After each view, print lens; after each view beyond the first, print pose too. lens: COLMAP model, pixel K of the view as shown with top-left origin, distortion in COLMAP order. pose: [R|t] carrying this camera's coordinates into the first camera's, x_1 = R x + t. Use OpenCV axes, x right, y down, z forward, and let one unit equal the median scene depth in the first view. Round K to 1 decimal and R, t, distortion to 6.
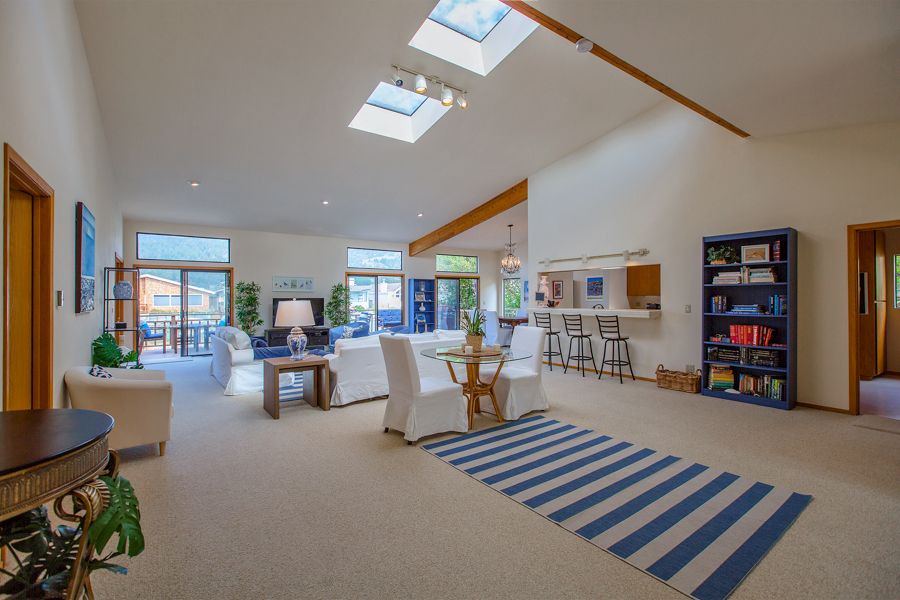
lens RADIAL K [[400.1, 0, 447.0], [0, 400.1, 296.7], [0, 0, 1]] dist [-0.000839, -0.000045]
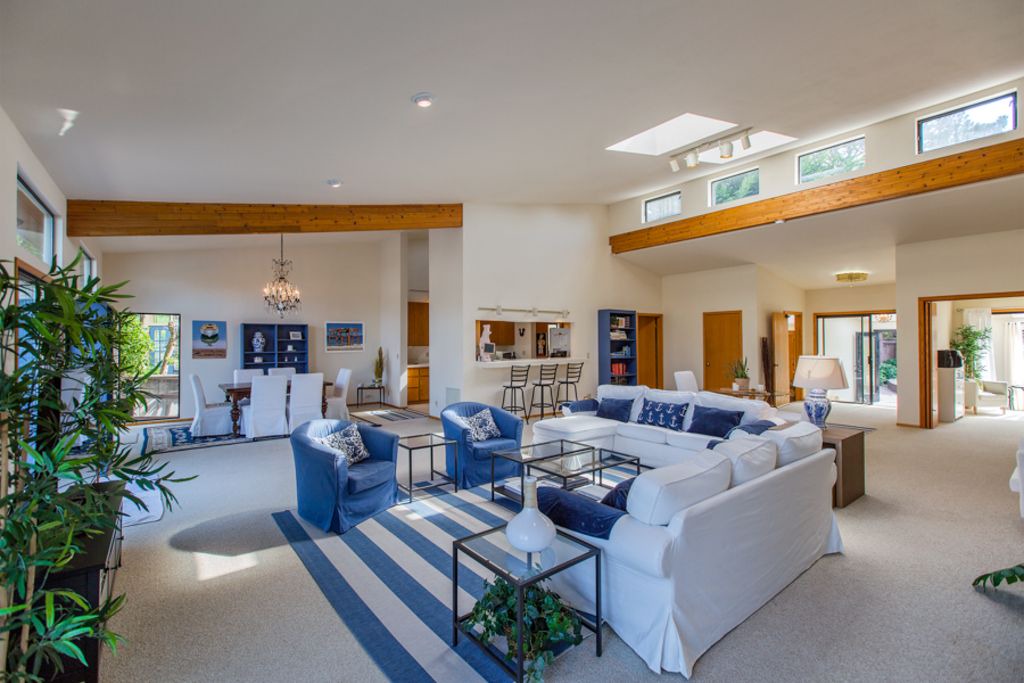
lens RADIAL K [[455.2, 0, 509.1], [0, 455.2, 340.2], [0, 0, 1]] dist [-0.000839, -0.000045]
pose [[-0.037944, 0.007373, 0.999253, -0.727284], [0.001138, 0.999972, -0.007335, -0.009257], [-0.999279, 0.000859, -0.037952, 0.938392]]
